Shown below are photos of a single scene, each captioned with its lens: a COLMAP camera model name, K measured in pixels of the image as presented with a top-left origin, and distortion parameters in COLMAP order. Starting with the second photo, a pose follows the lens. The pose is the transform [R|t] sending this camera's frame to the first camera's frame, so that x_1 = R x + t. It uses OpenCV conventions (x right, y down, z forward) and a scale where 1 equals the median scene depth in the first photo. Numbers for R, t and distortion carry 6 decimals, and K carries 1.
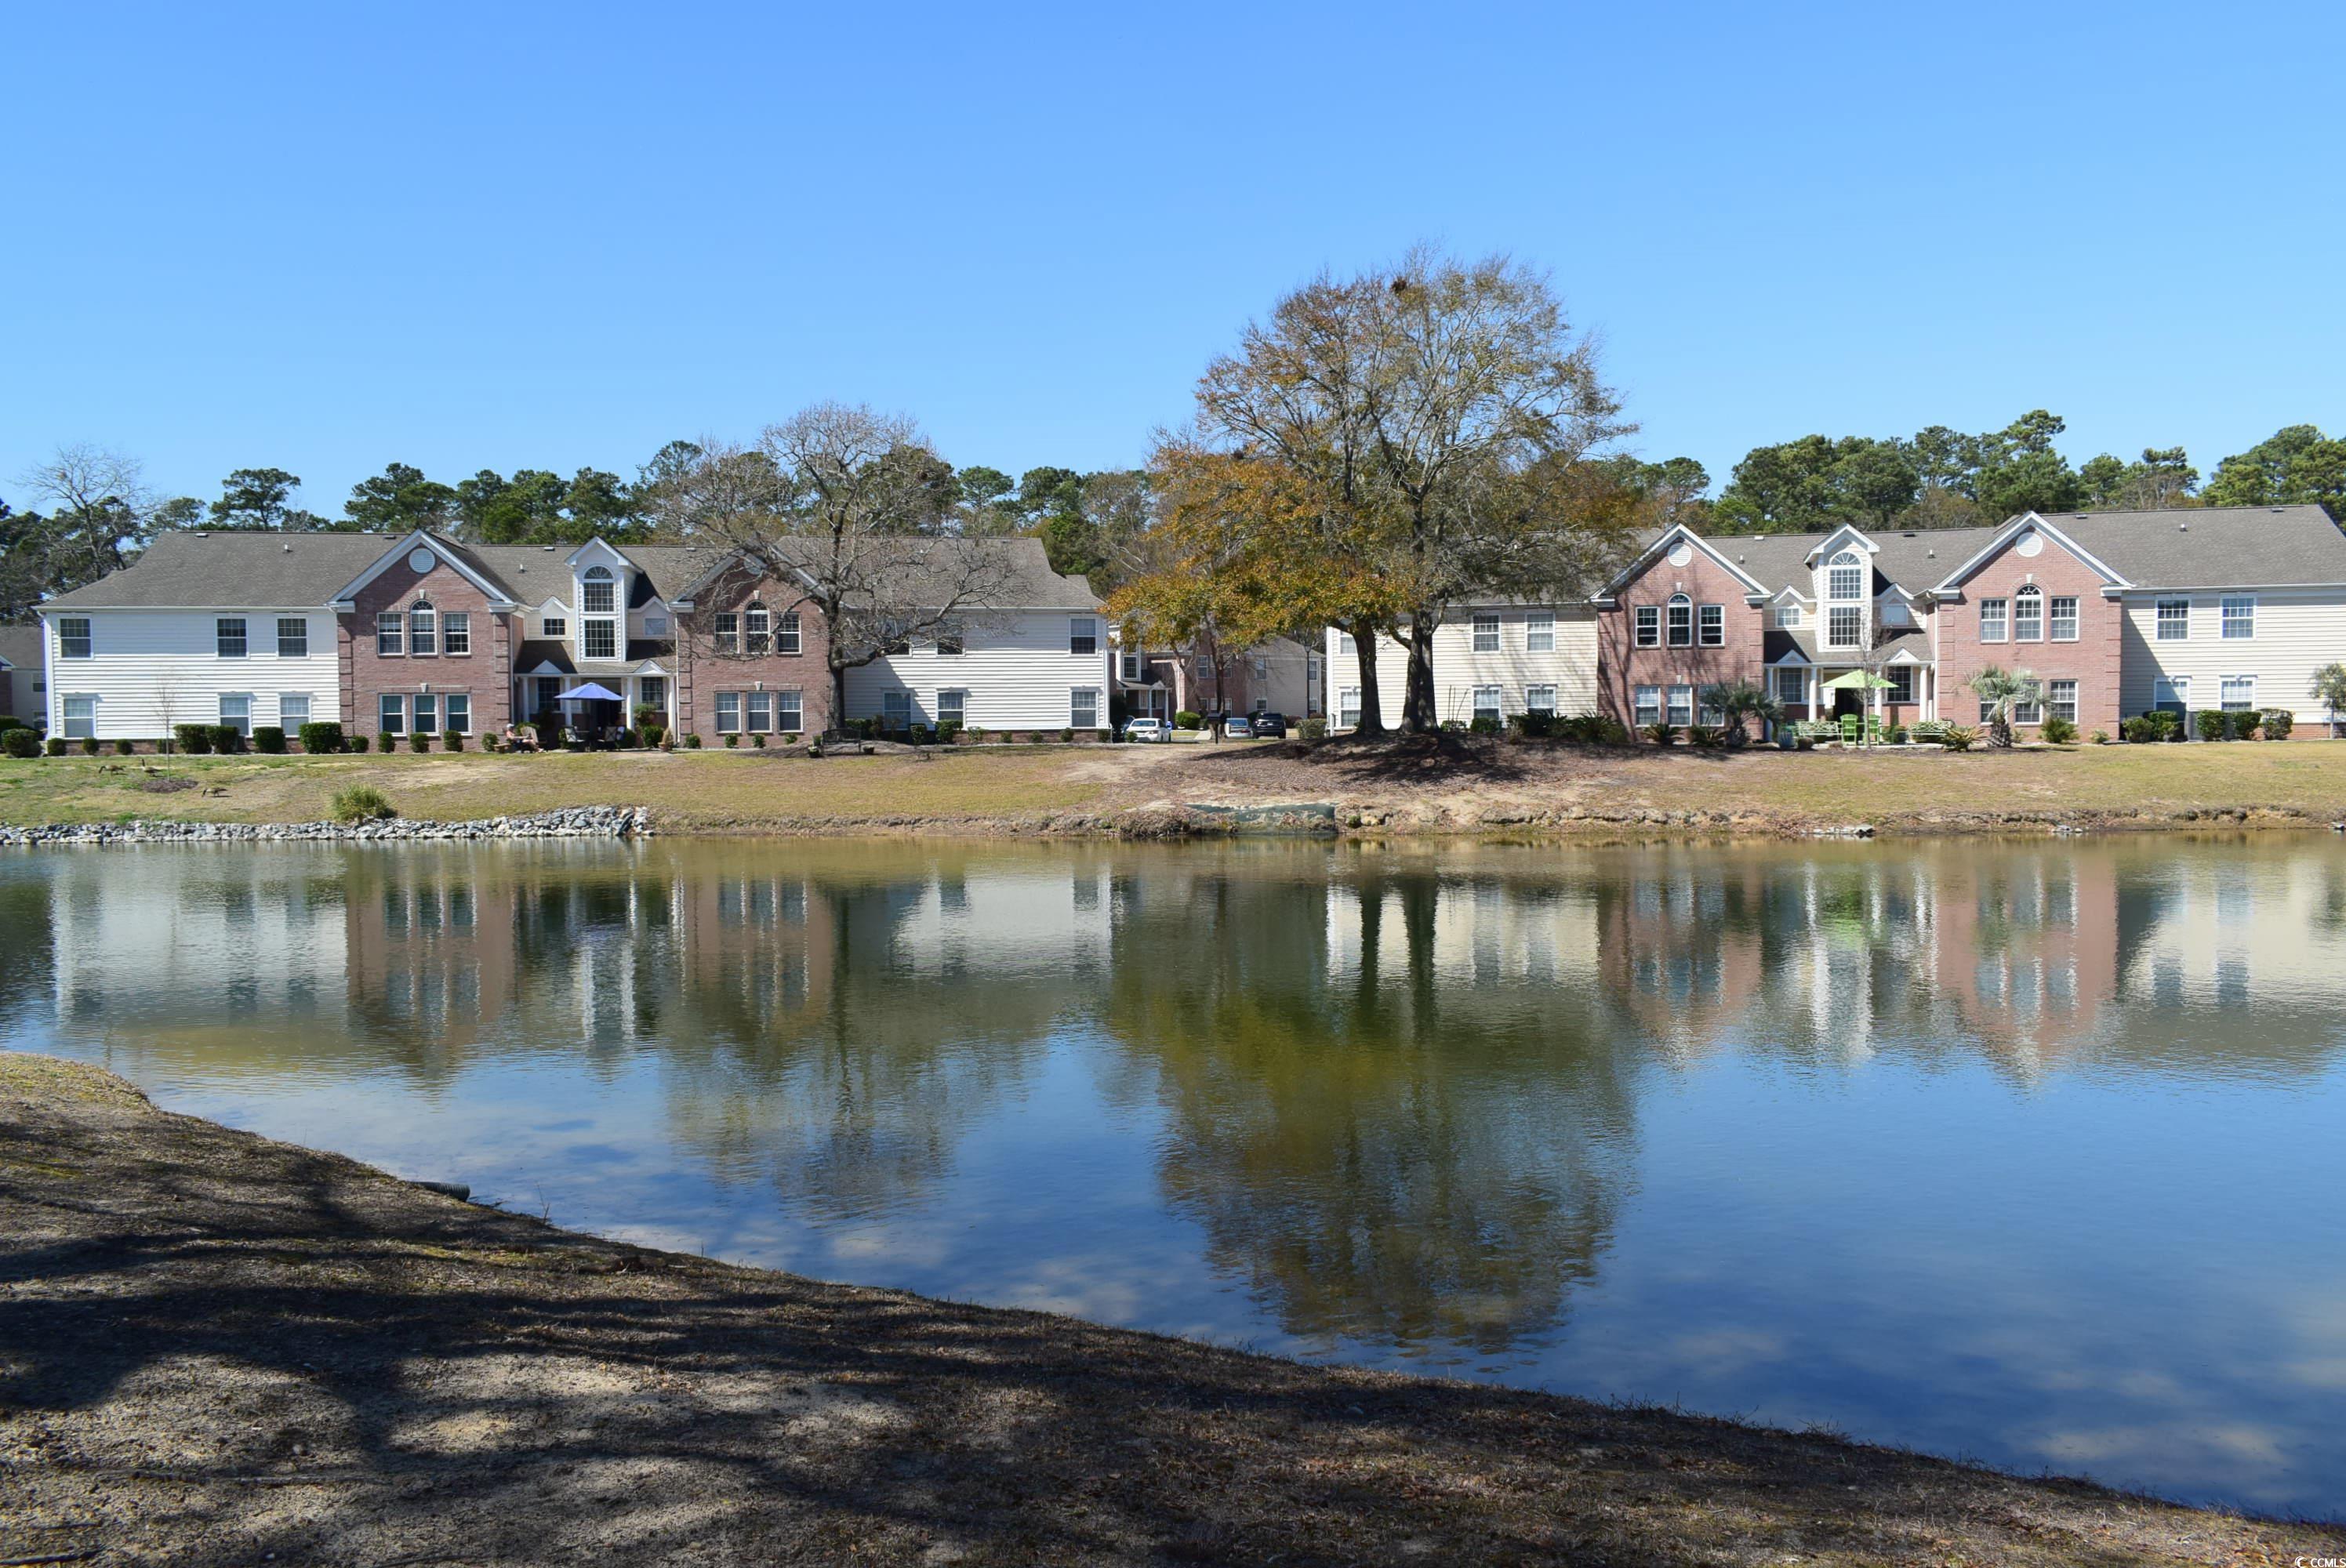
lens RADIAL K [[1805.0, 0, 1173.5], [0, 1805.0, 789.1], [0, 0, 1]] dist [-0.010174, 0.008500]
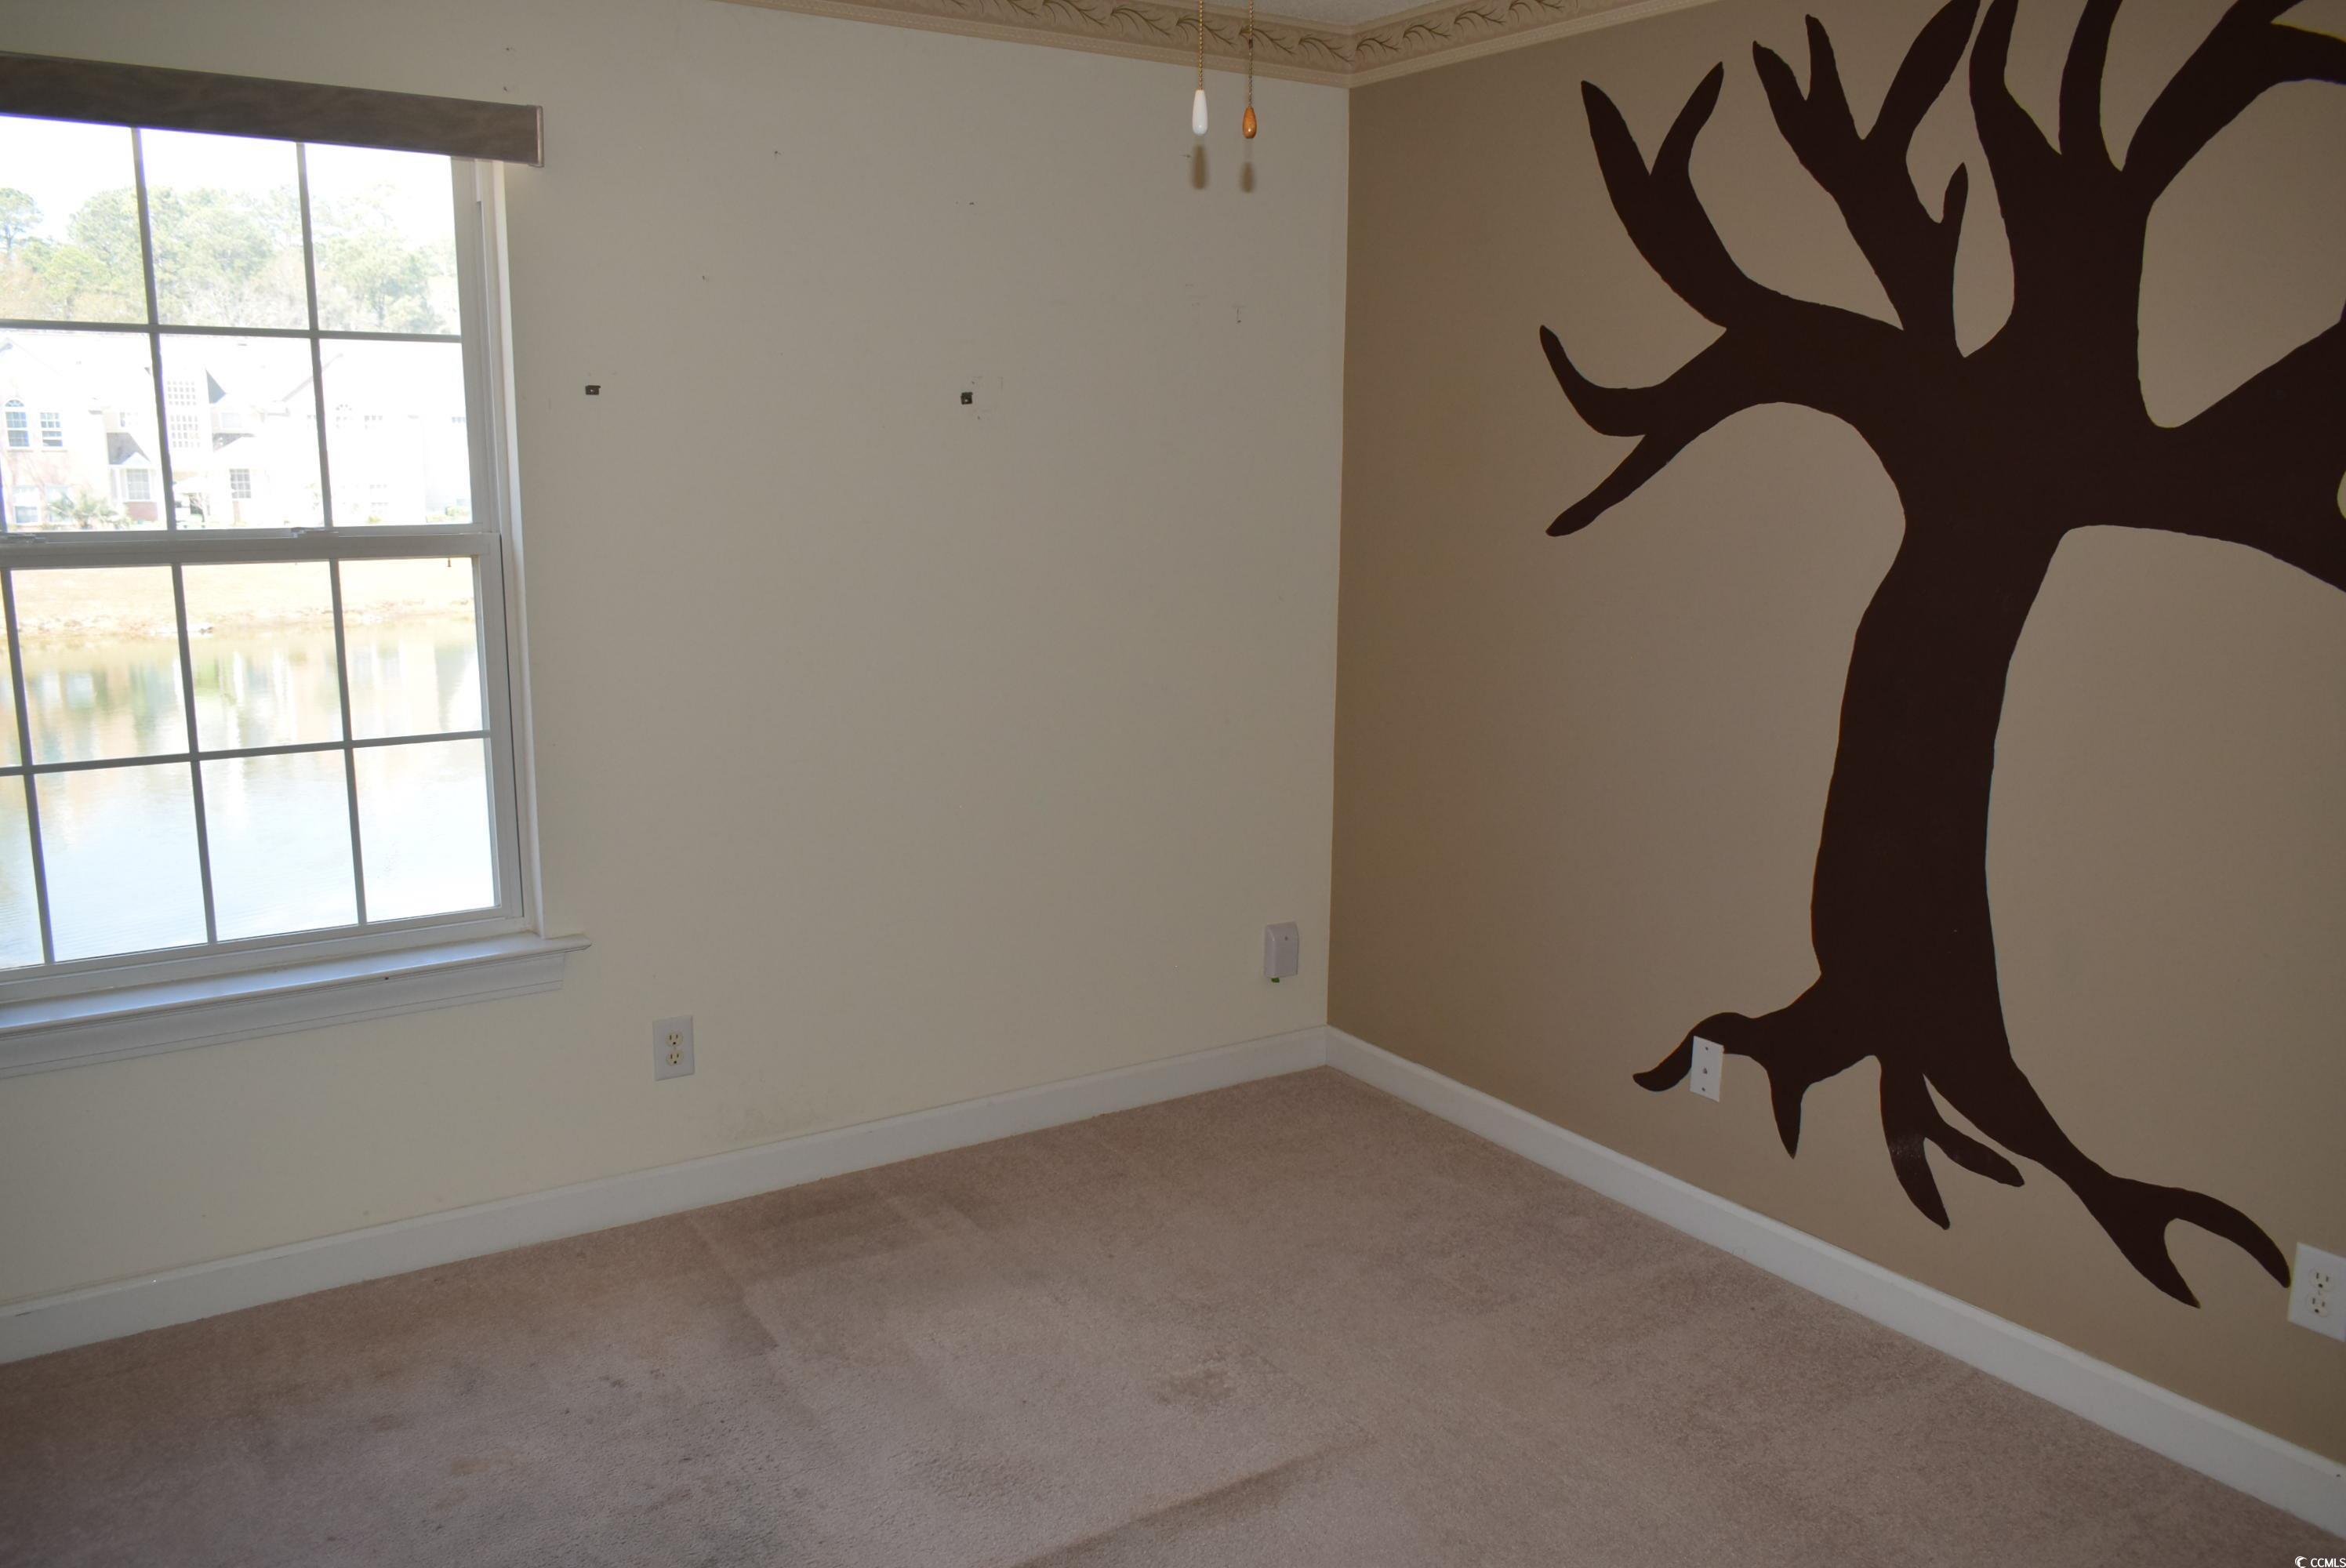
lens RADIAL K [[1805.0, 0, 1165.8], [0, 1805.0, 790.4], [0, 0, 1]] dist [-0.010174, 0.008500]
pose [[0.681472, -0.129923, 0.720219, -0.051393], [0.019393, 0.986976, 0.159695, -0.039703], [-0.731587, -0.094860, 0.675116, -0.241004]]
